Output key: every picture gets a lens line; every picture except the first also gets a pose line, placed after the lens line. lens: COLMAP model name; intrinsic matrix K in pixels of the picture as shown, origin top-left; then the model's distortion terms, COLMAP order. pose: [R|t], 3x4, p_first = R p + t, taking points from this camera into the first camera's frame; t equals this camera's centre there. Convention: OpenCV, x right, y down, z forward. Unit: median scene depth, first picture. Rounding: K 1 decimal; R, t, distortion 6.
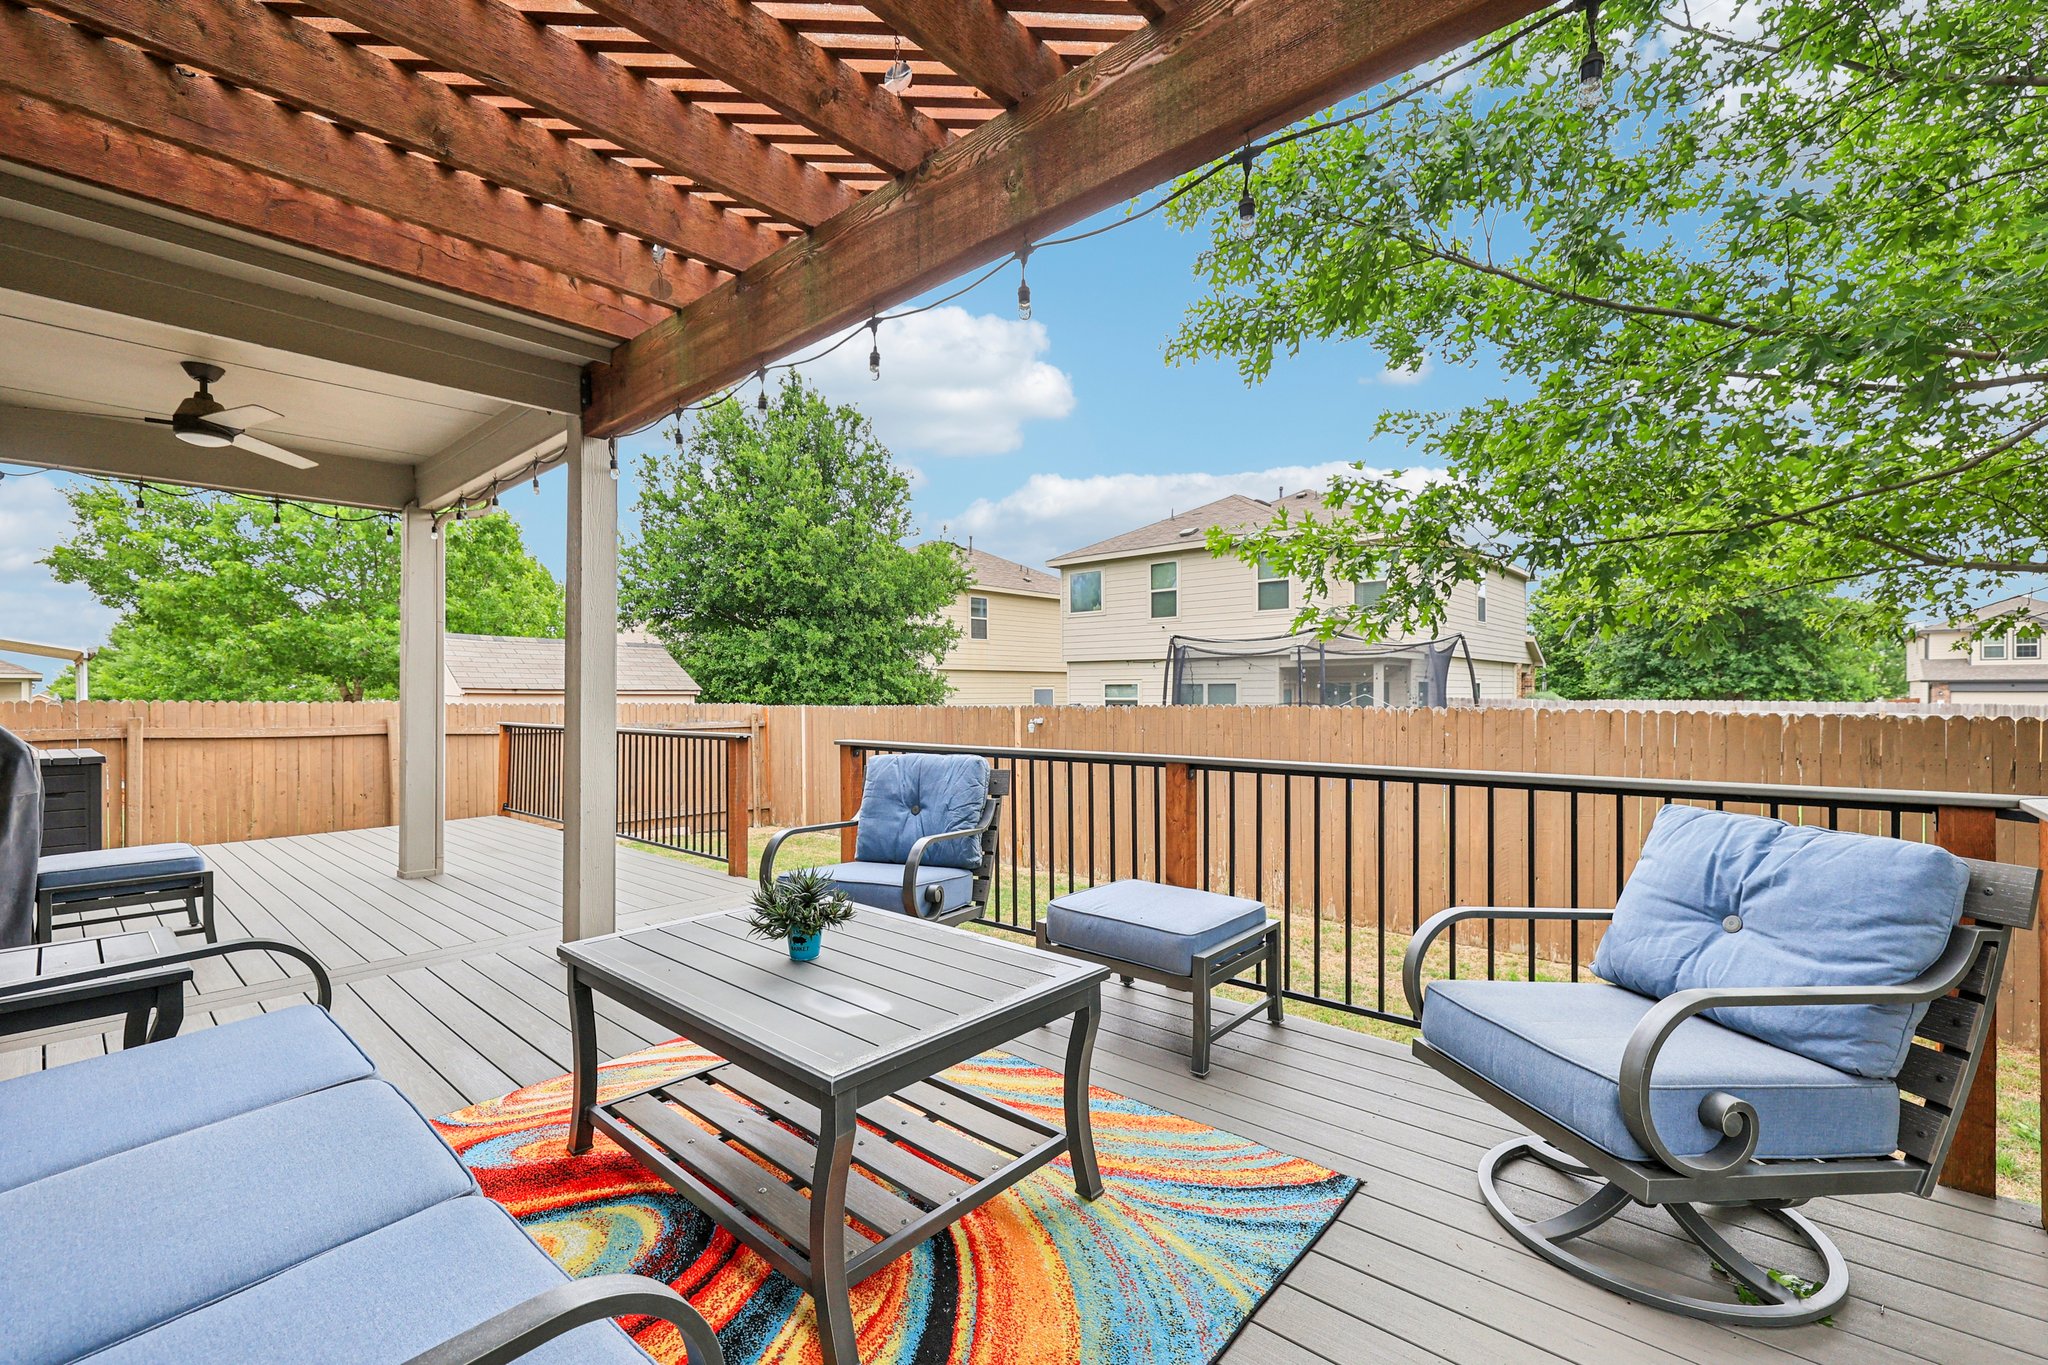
lens RADIAL K [[874.6, 0, 1028.6], [0, 874.6, 688.7], [0, 0, 1]] dist [0.001233, 0.000166]
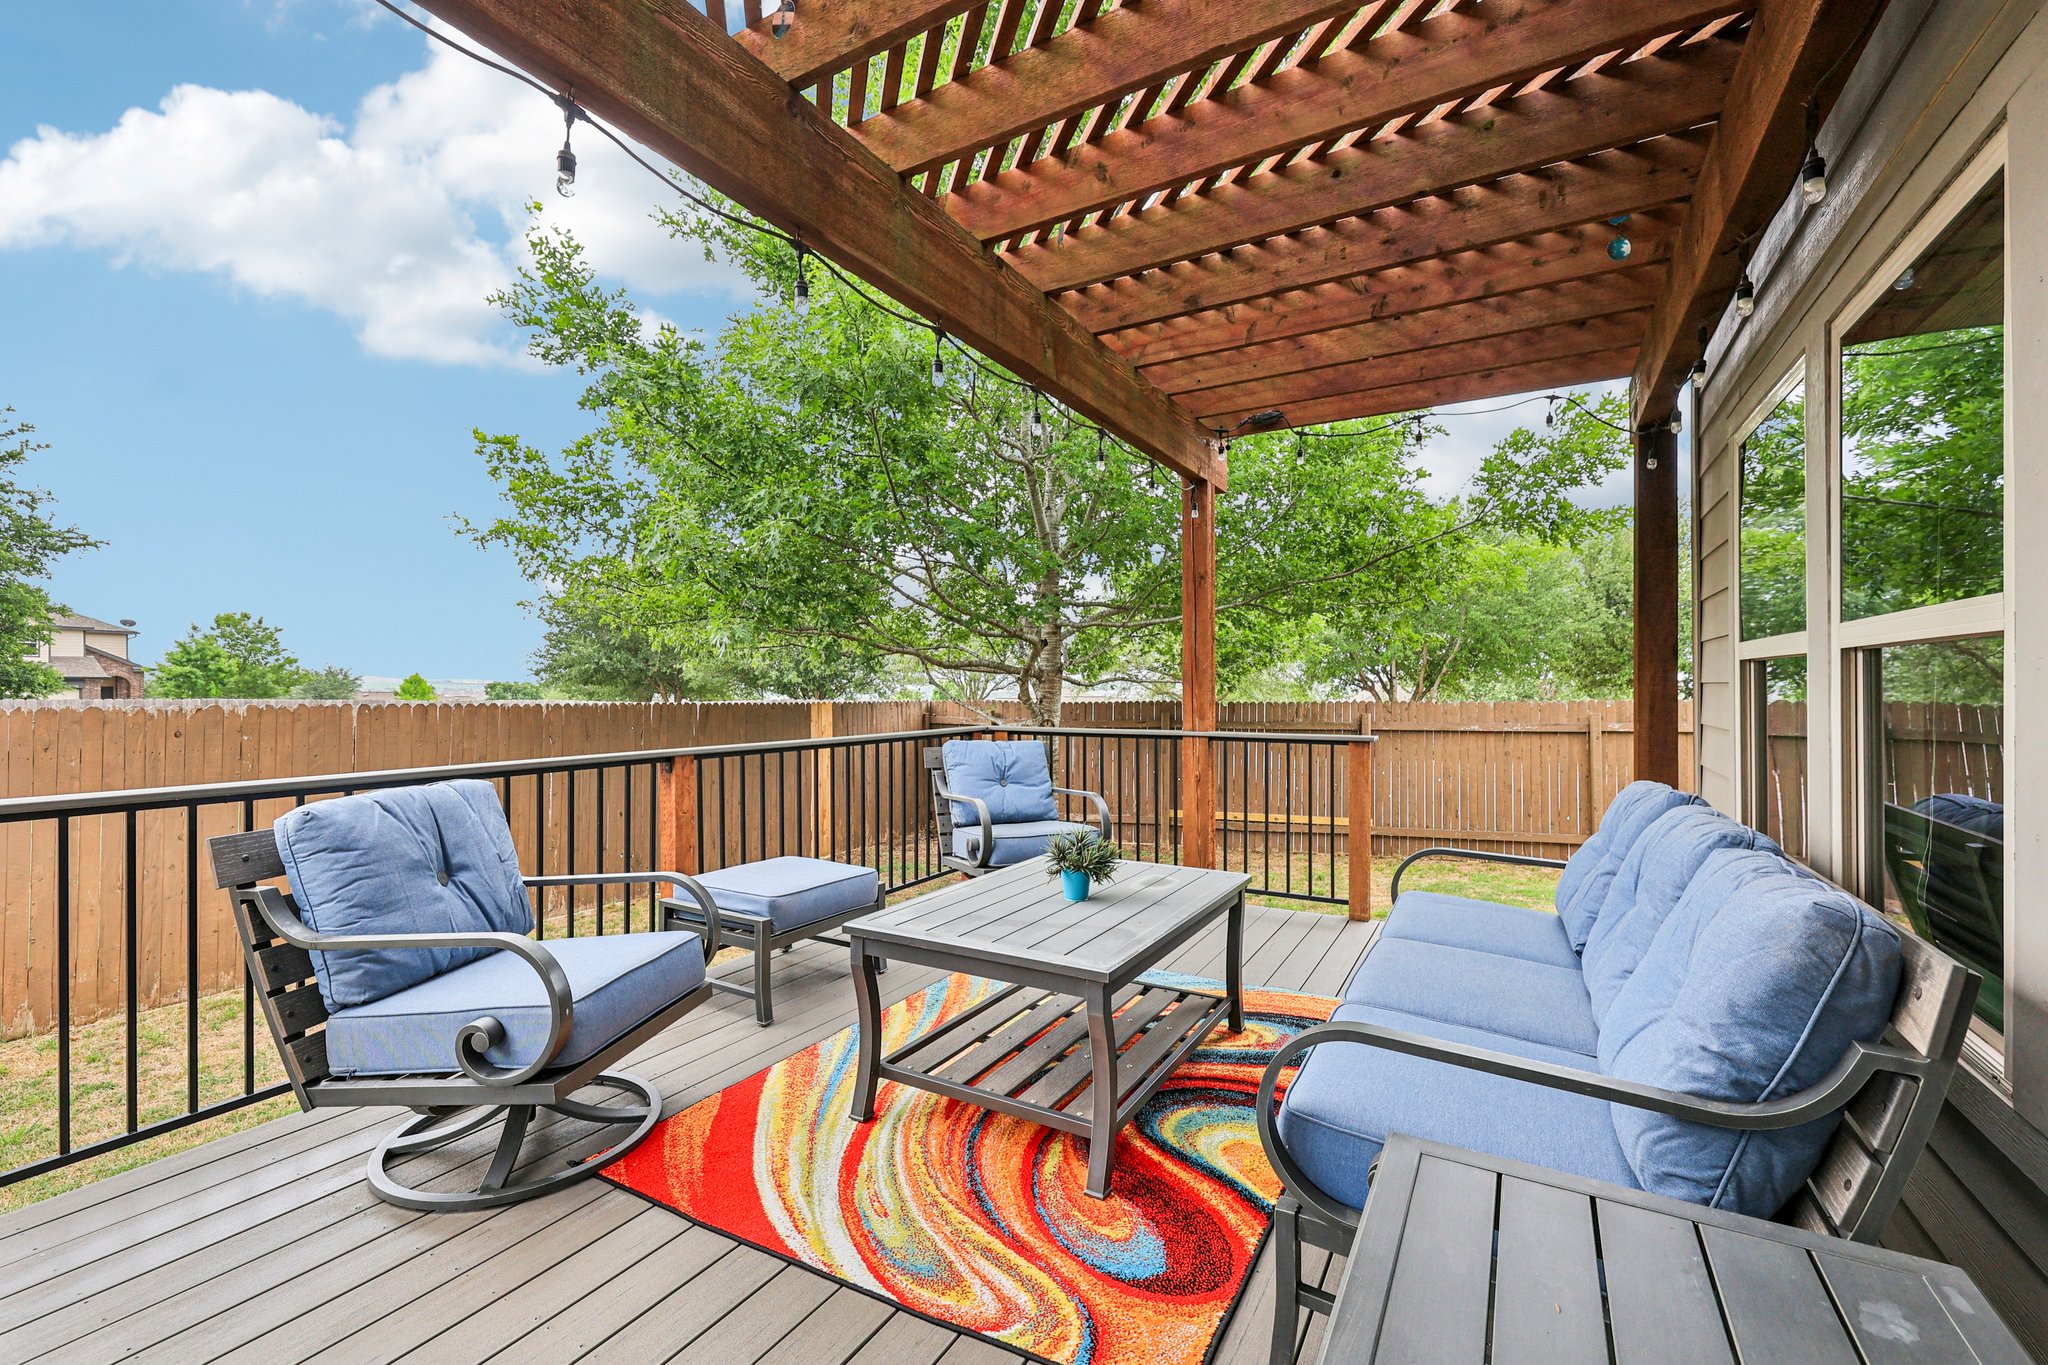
lens RADIAL K [[874.6, 0, 1028.6], [0, 874.6, 688.7], [0, 0, 1]] dist [0.001233, 0.000166]
pose [[-0.203097, 0.000019, 0.979159, -1.011334], [0.003138, 0.999995, 0.000632, 0.012188], [-0.979154, 0.003201, -0.203096, 0.925444]]
